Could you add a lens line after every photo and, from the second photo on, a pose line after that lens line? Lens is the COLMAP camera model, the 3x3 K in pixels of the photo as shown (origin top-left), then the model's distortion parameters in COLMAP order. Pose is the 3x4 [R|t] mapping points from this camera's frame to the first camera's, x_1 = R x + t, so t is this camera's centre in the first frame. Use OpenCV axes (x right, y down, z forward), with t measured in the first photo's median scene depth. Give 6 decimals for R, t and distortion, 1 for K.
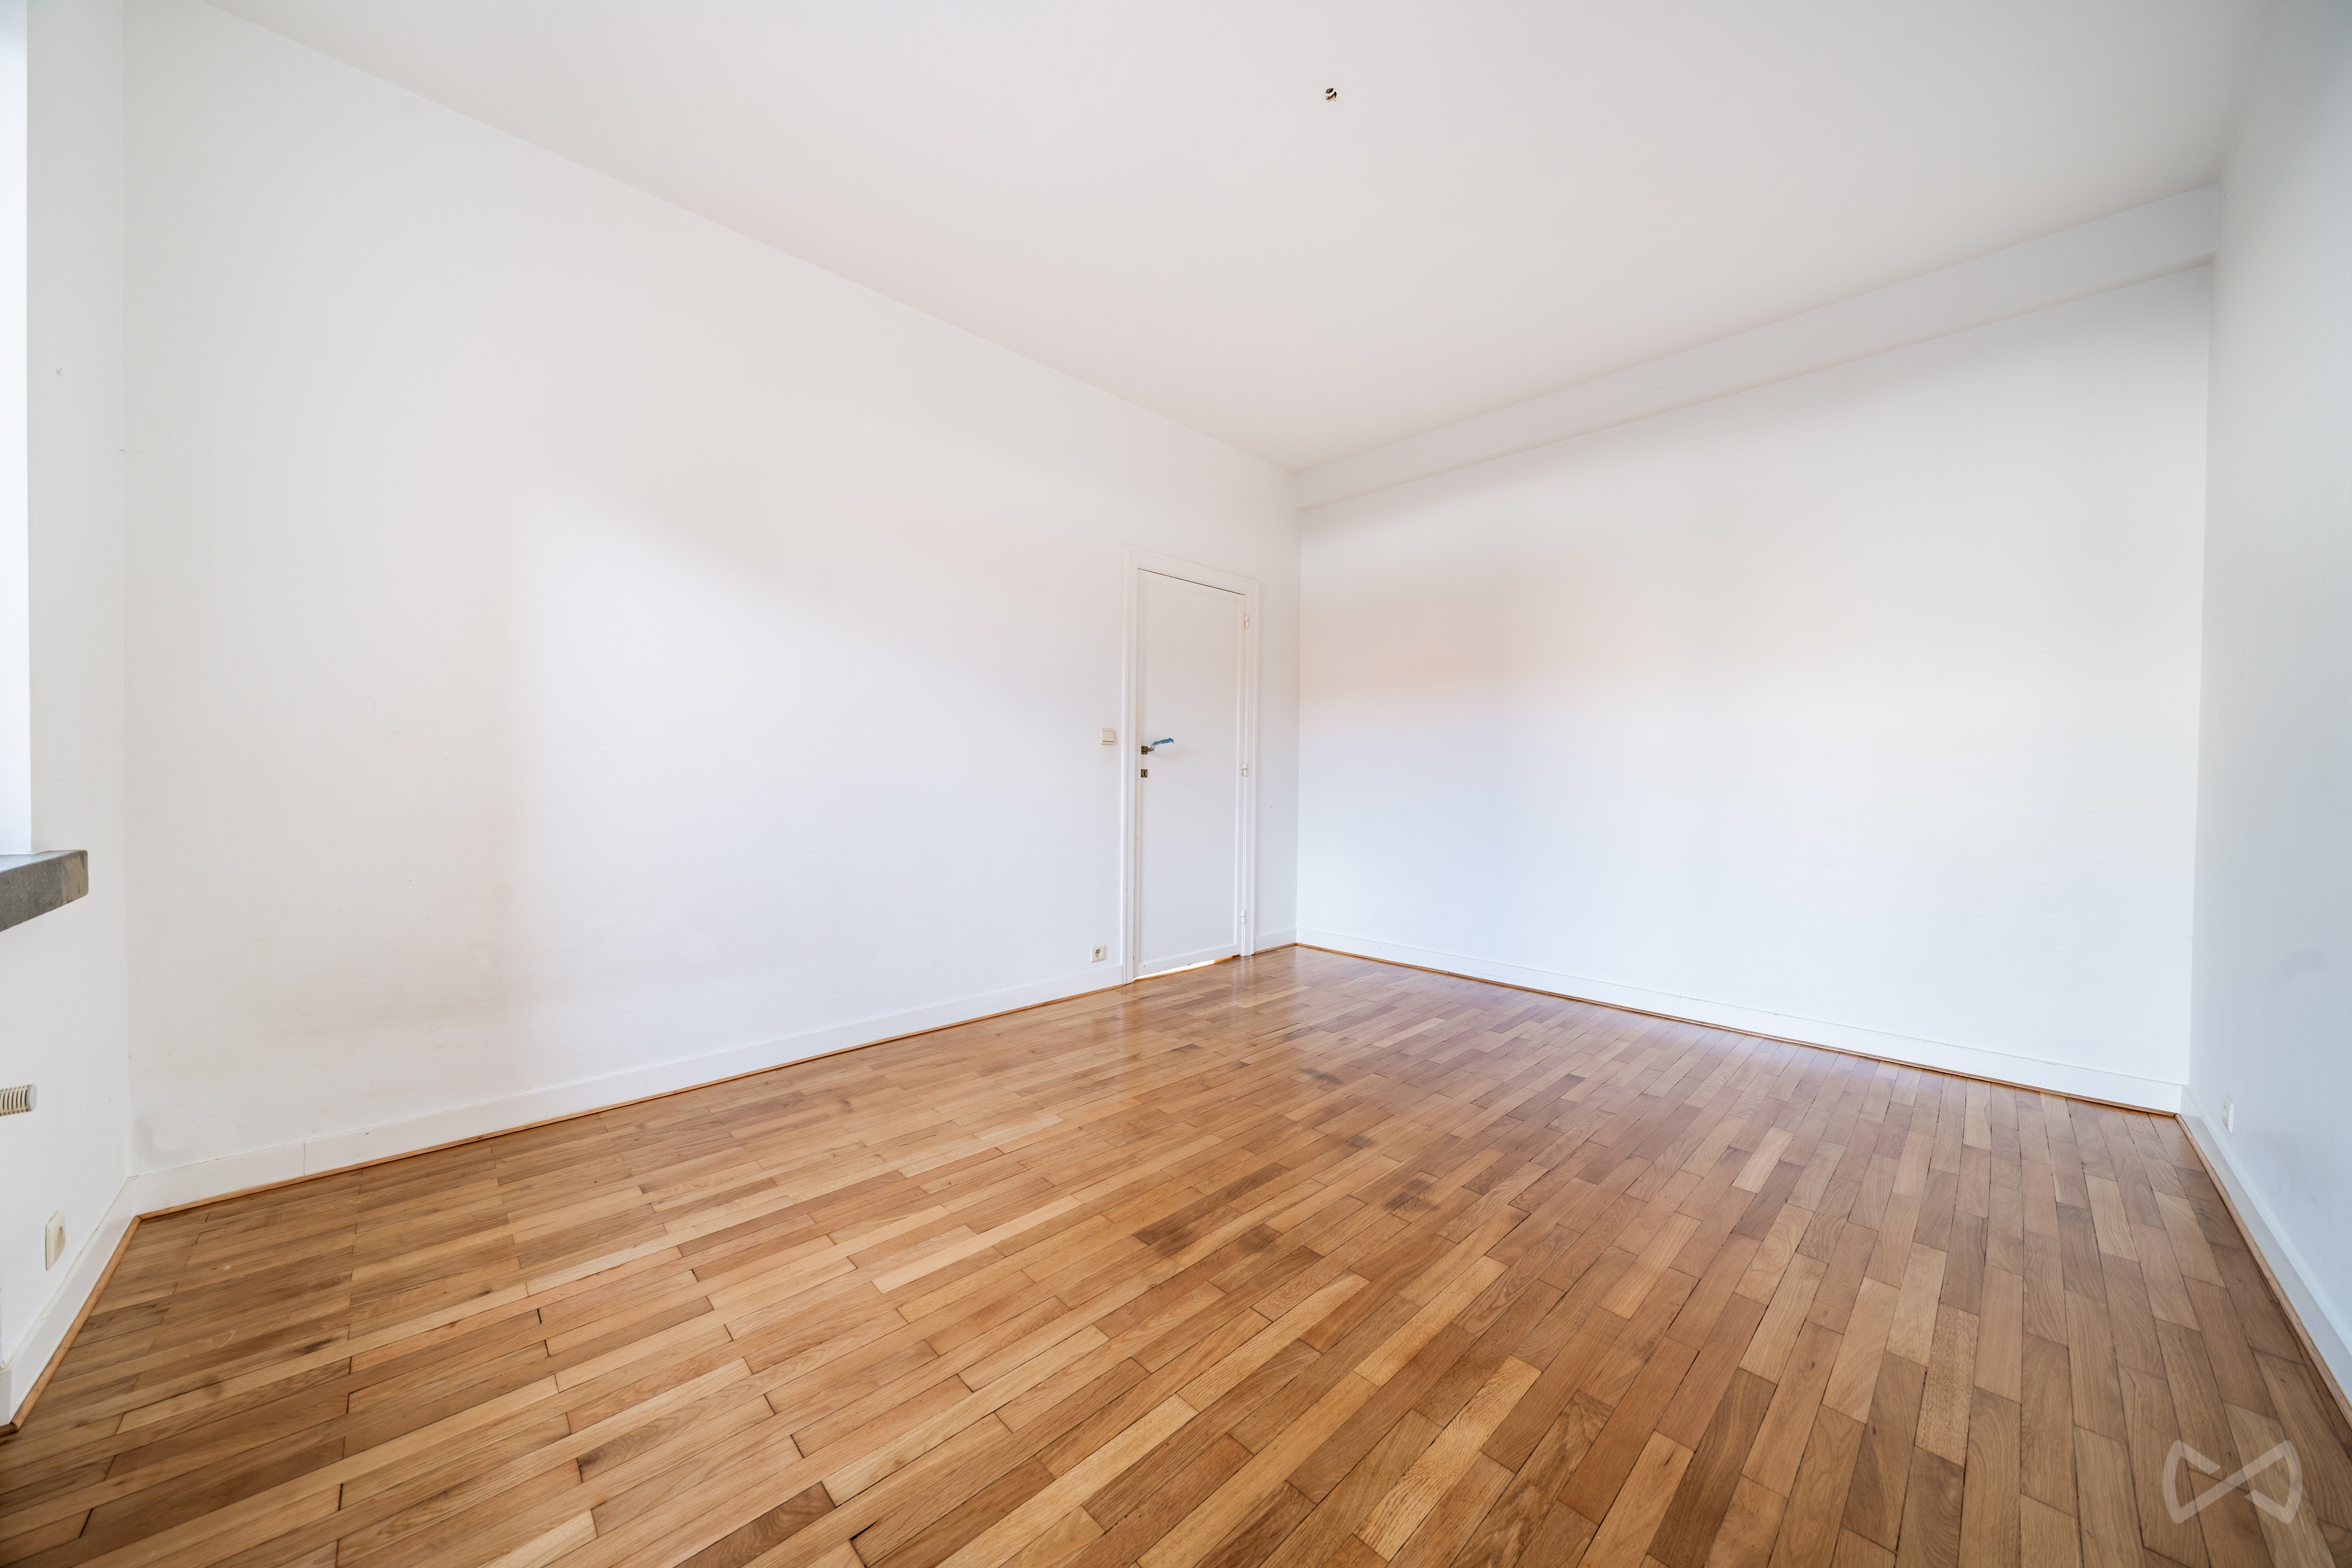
lens RADIAL K [[814.9, 0, 1179.1], [0, 814.9, 779.4], [0, 0, 1]] dist [-0.002781, -0.000095]
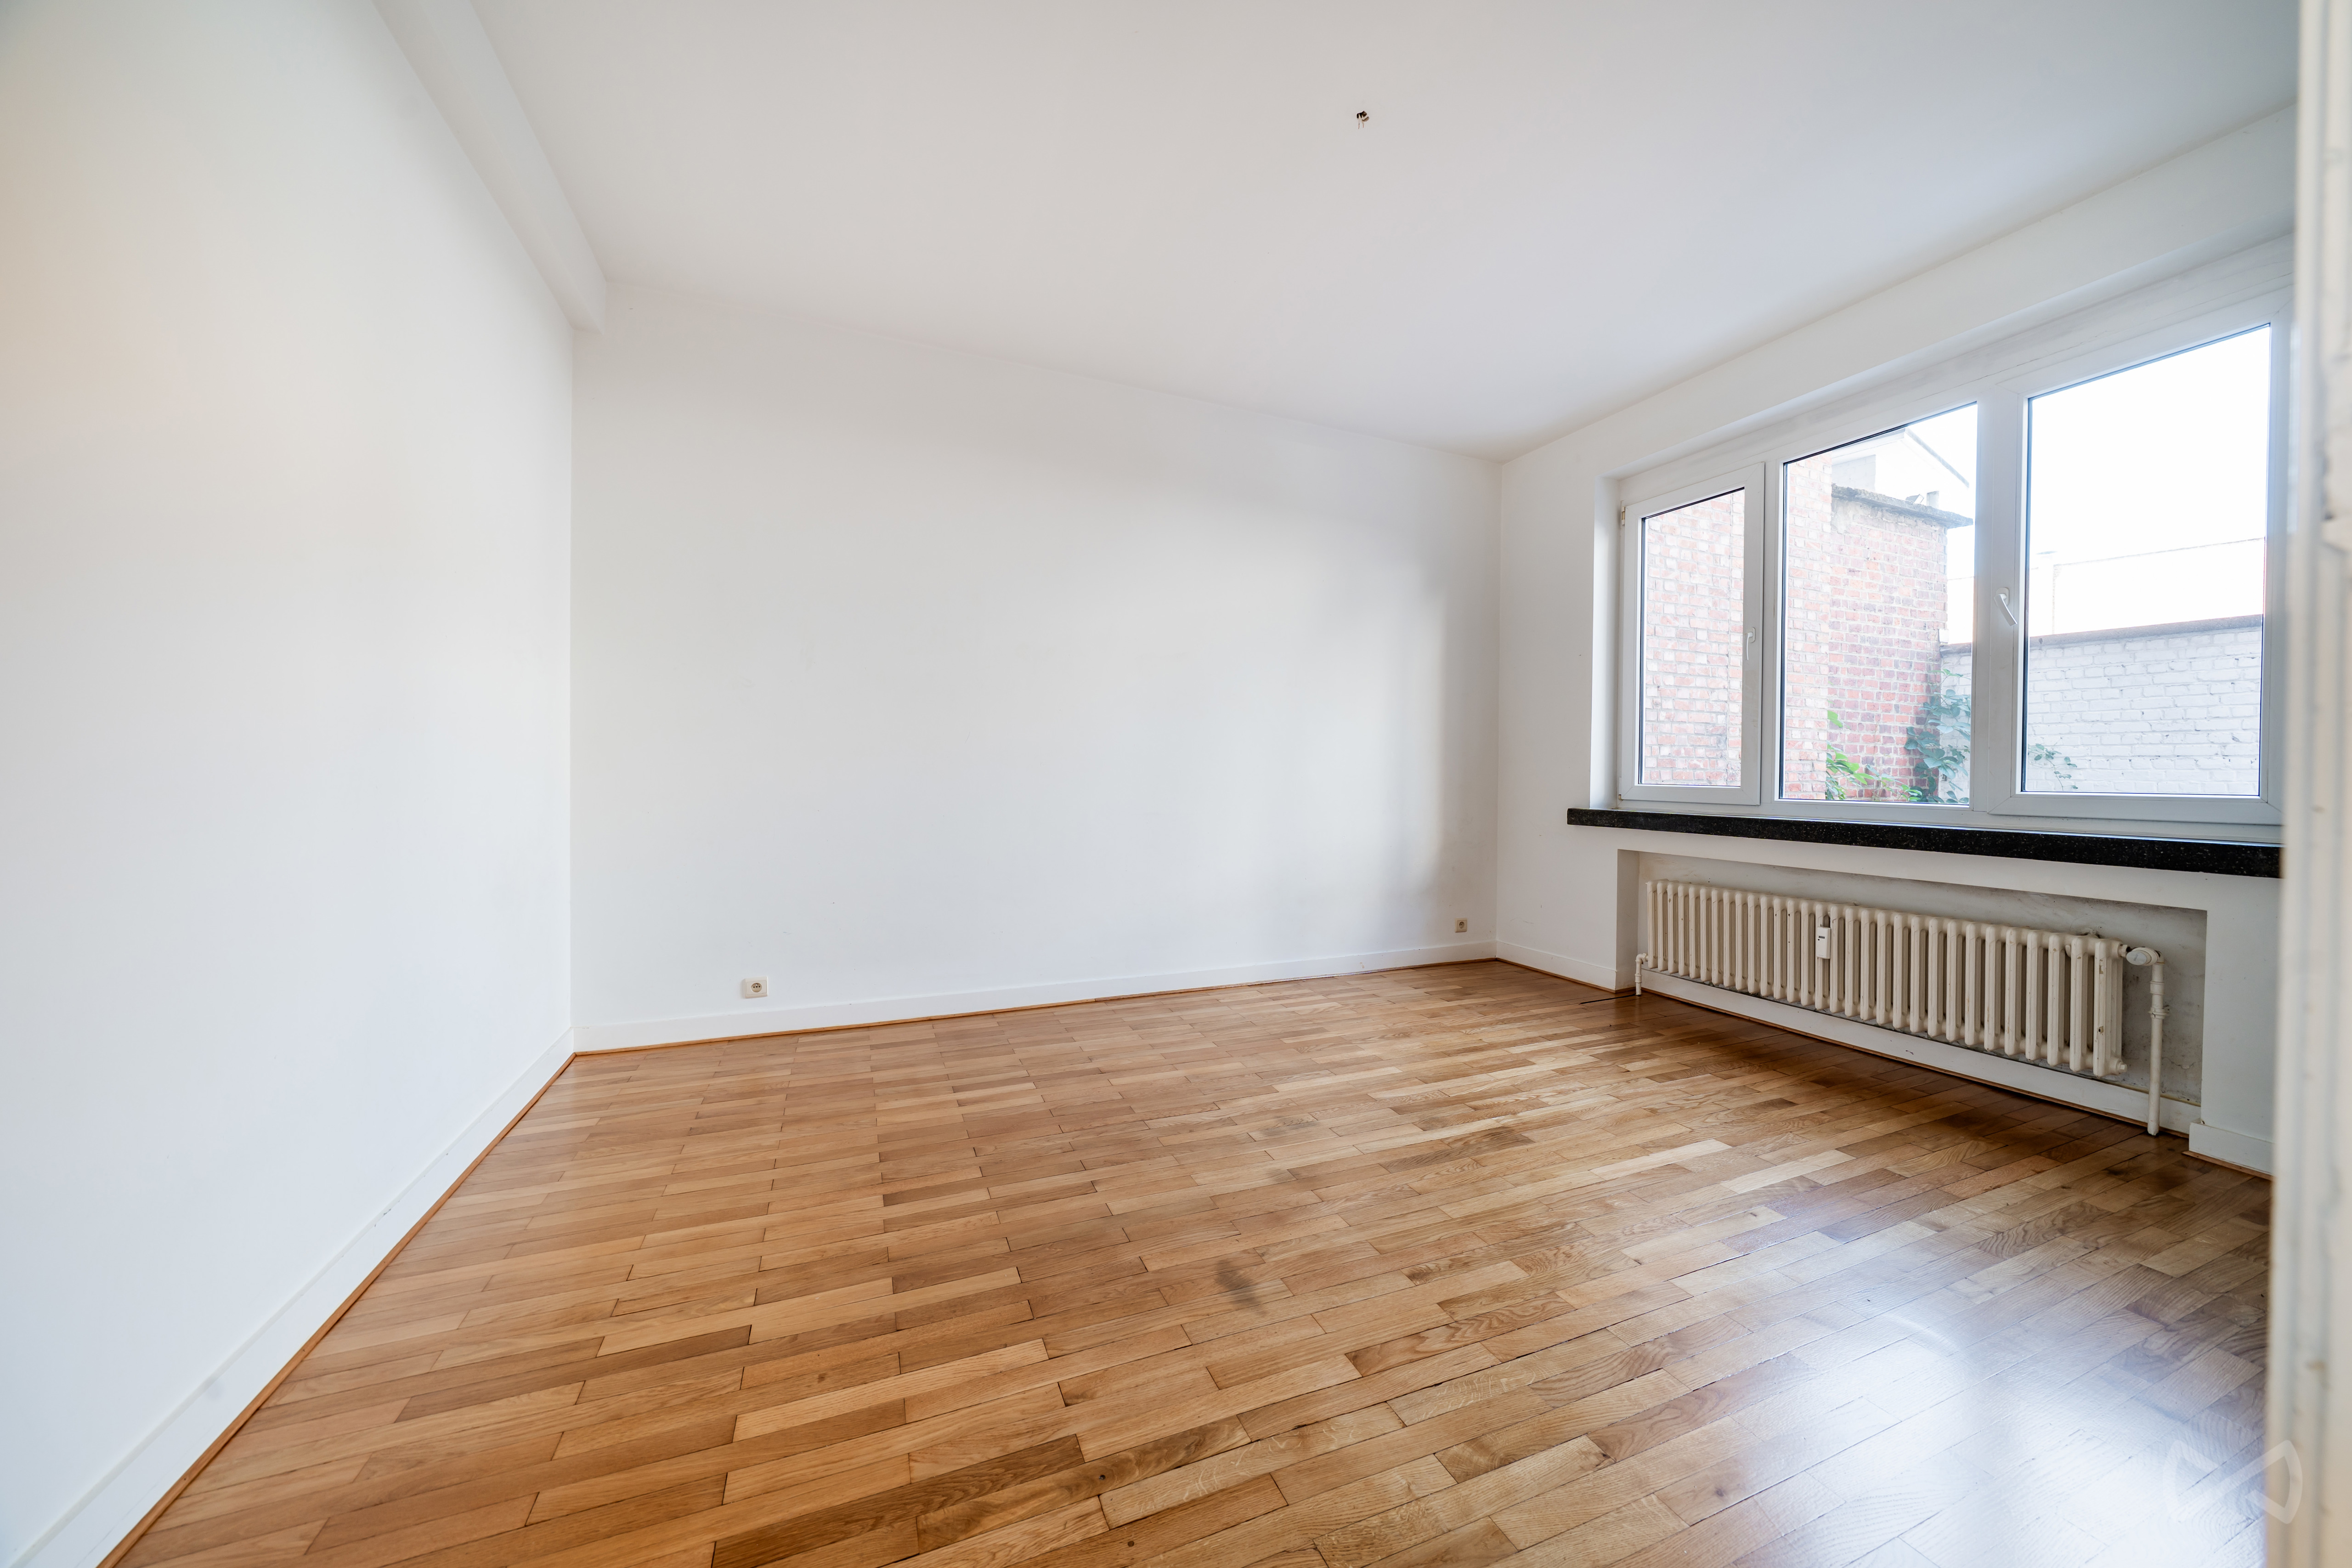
lens RADIAL K [[814.9, 0, 1171.8], [0, 814.9, 778.9], [0, 0, 1]] dist [-0.002781, -0.000095]
pose [[-0.928362, -0.020858, 0.371092, 0.007488], [-0.016347, 0.999749, 0.015298, -0.014349], [-0.371318, 0.008136, -0.928470, 1.836087]]
